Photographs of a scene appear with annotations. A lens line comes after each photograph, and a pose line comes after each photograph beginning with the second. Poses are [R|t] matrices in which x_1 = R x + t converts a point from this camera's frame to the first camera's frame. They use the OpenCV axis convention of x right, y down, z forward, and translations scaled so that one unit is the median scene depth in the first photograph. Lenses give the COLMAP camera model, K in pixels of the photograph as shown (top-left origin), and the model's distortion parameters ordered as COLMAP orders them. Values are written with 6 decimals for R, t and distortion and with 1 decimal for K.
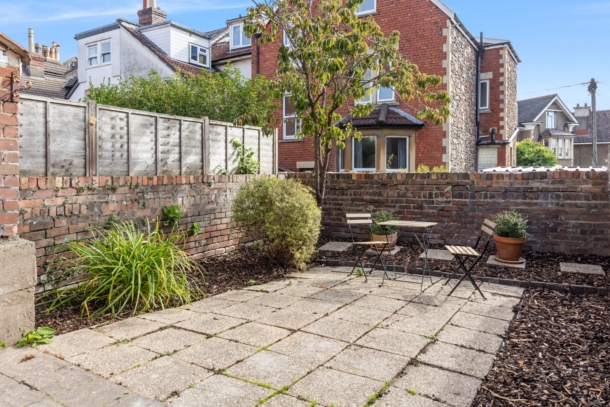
lens RADIAL K [[447.6, 0, 304.6], [0, 447.6, 176.8], [0, 0, 1]] dist [0.000938, 0.000004]
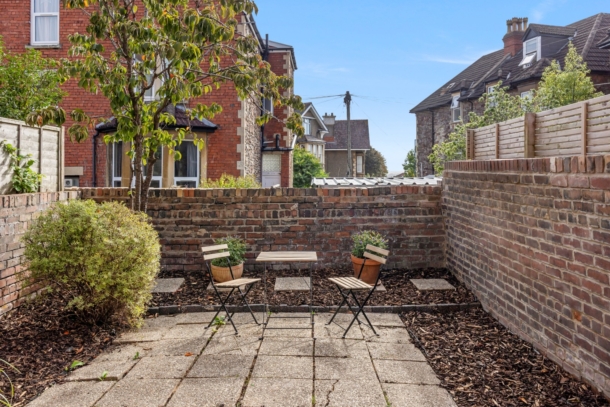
lens RADIAL K [[480.6, 0, 306.0], [0, 480.6, 174.8], [0, 0, 1]] dist [-0.005109, -0.001042]
pose [[0.861830, -0.000347, 0.507198, -0.156737], [0.005108, 0.999955, -0.007995, -0.031183], [-0.507172, 0.009482, 0.861793, 0.183887]]
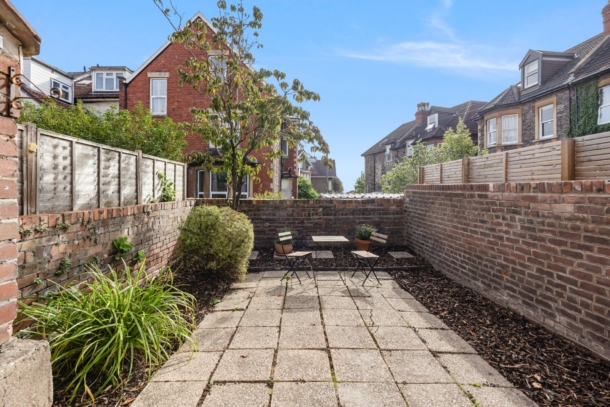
lens RADIAL K [[277.2, 0, 302.6], [0, 277.2, 193.1], [0, 0, 1]] dist [-0.010950, 0.000093]
pose [[0.849004, 0.001799, 0.528383, -0.257632], [-0.001434, 0.999998, -0.001099, -0.033169], [-0.528384, 0.000176, 0.849005, 0.244915]]
